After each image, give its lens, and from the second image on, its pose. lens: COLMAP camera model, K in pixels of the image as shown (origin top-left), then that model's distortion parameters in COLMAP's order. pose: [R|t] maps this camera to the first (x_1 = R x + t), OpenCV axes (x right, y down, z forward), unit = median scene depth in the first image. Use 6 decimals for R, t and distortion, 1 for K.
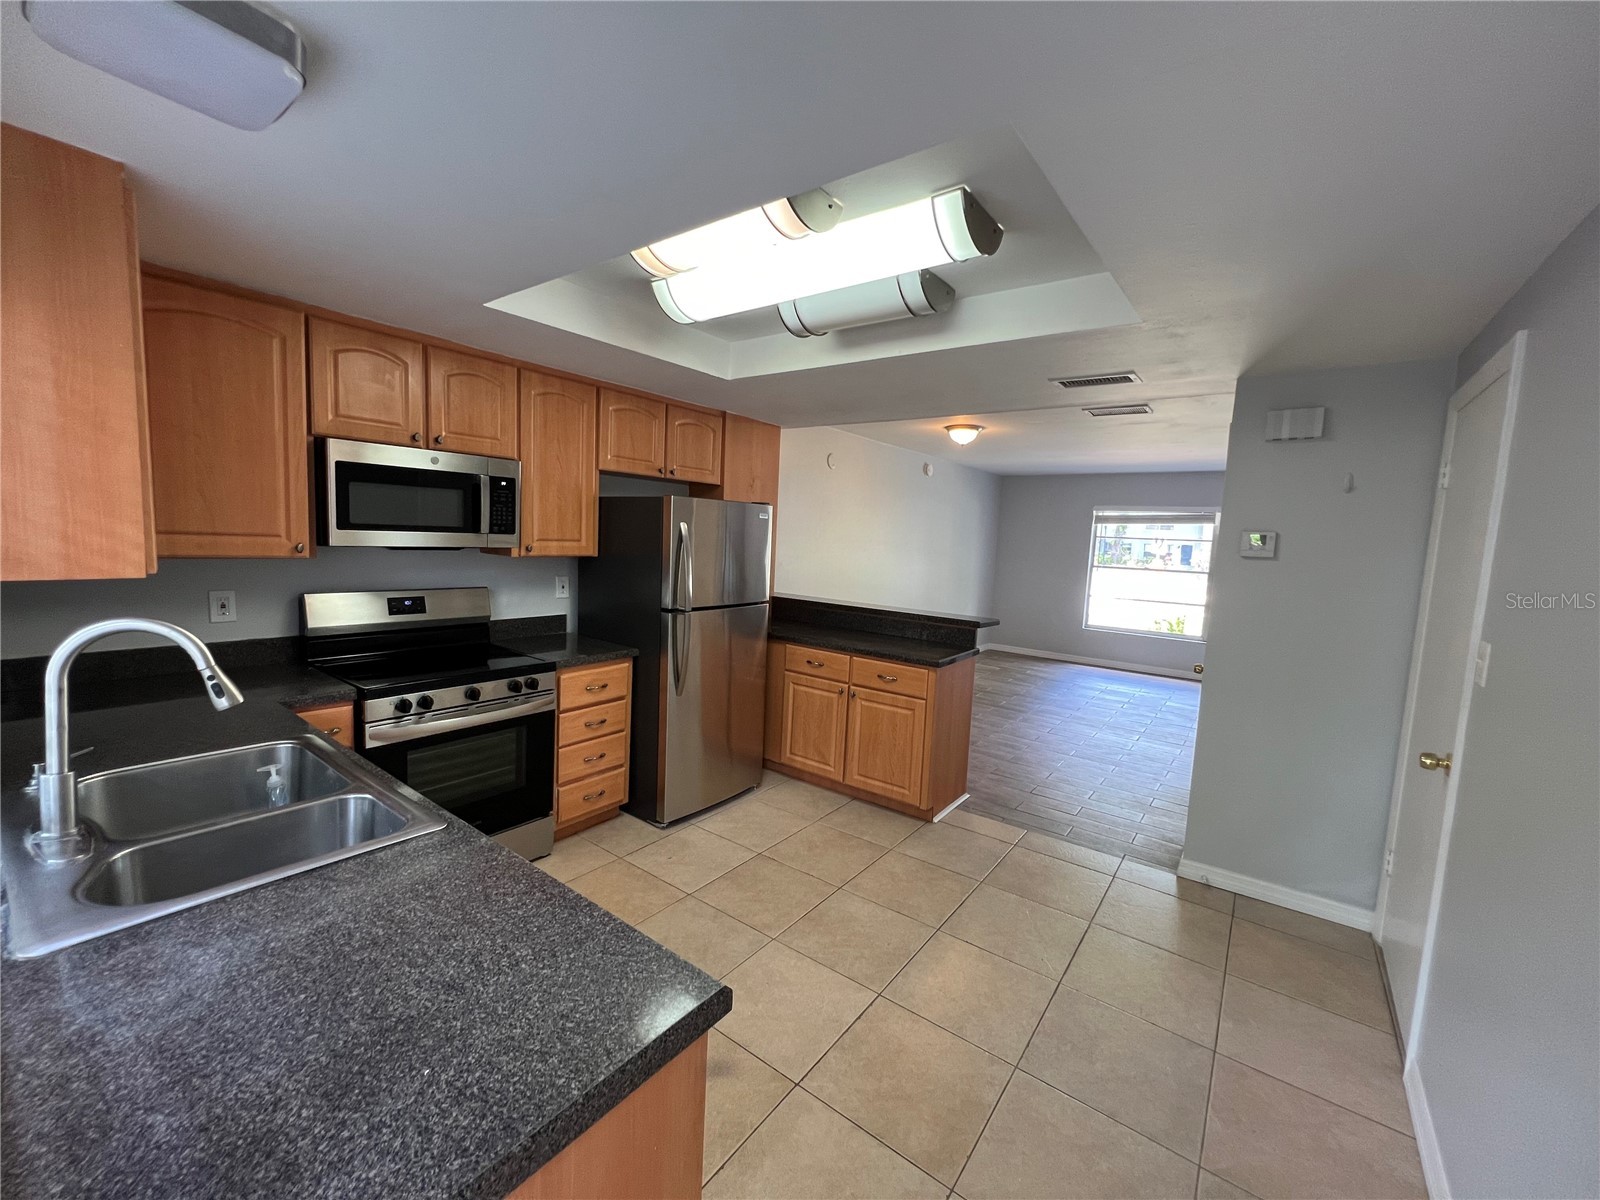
lens RADIAL K [[644.1, 0, 798.6], [0, 644.1, 595.7], [0, 0, 1]] dist [-0.005606, -0.000185]
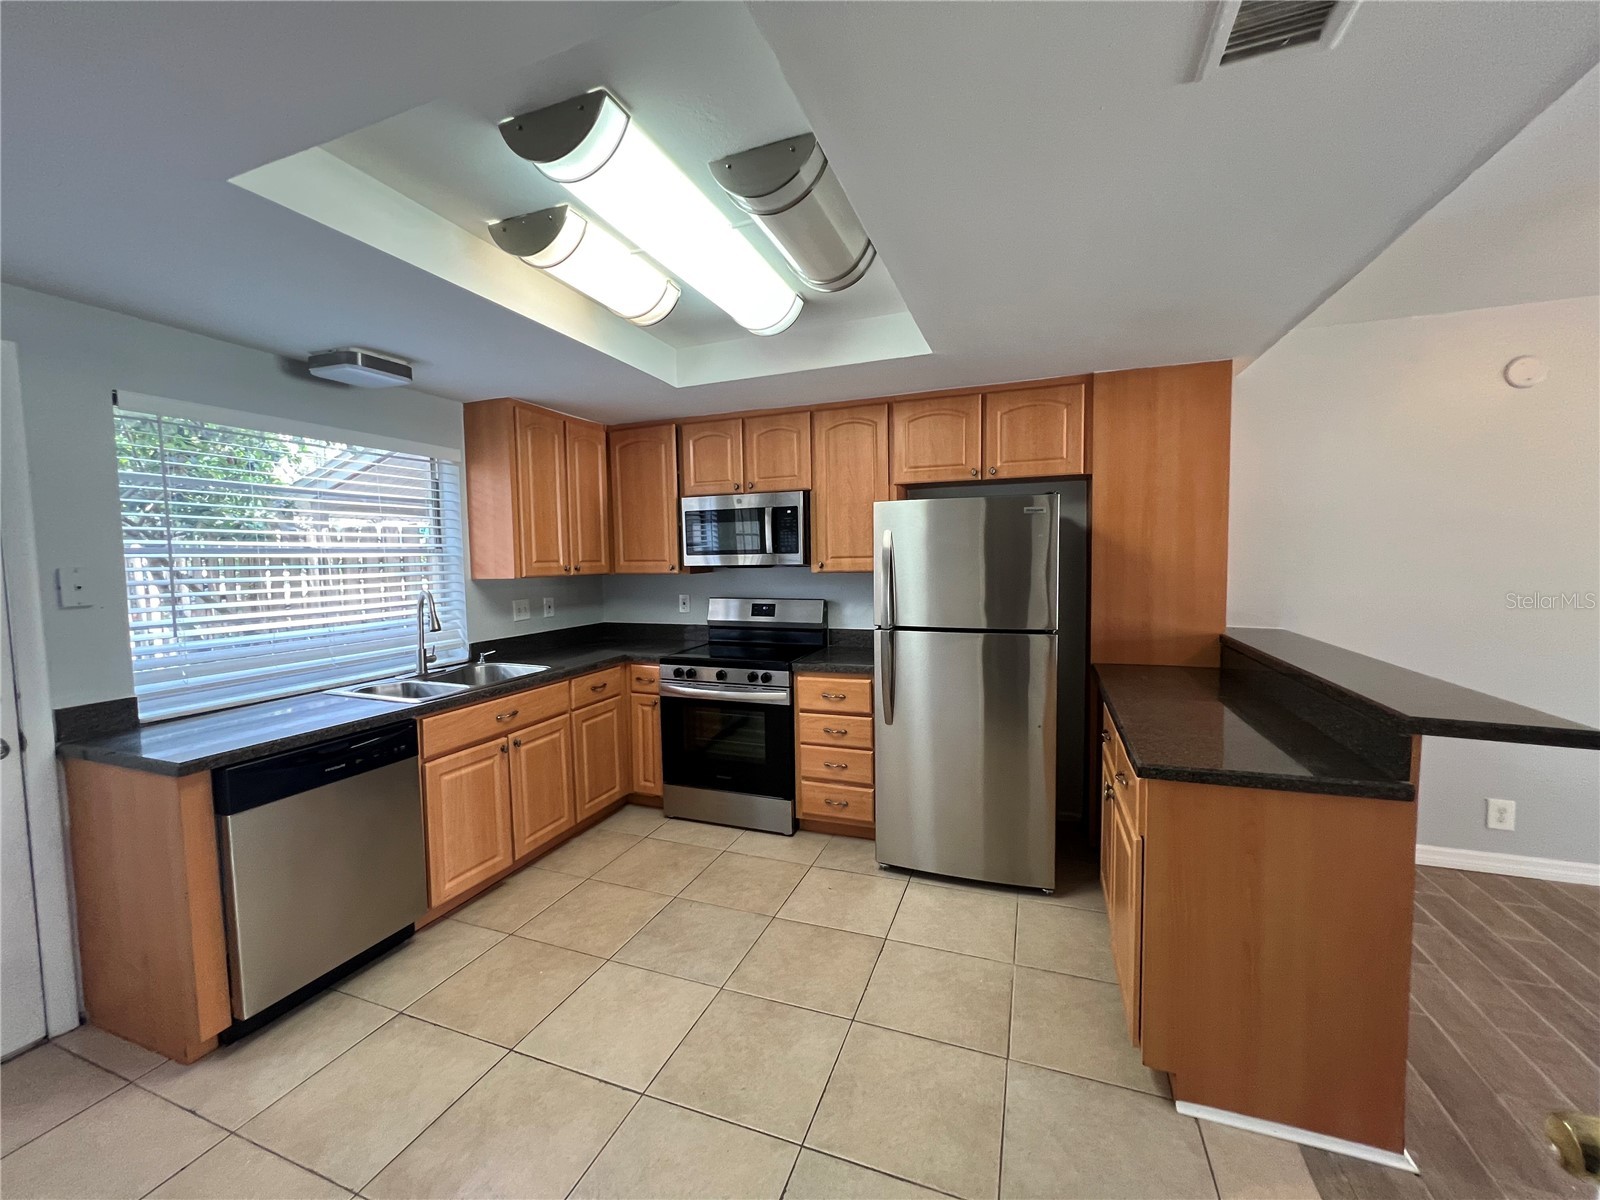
lens RADIAL K [[644.1, 0, 793.6], [0, 644.1, 595.4], [0, 0, 1]] dist [-0.005606, -0.000185]
pose [[0.266464, 0.008090, -0.963811, 0.697729], [-0.064354, 0.997883, -0.009416, -0.006310], [0.961694, 0.064534, 0.266420, 0.682375]]
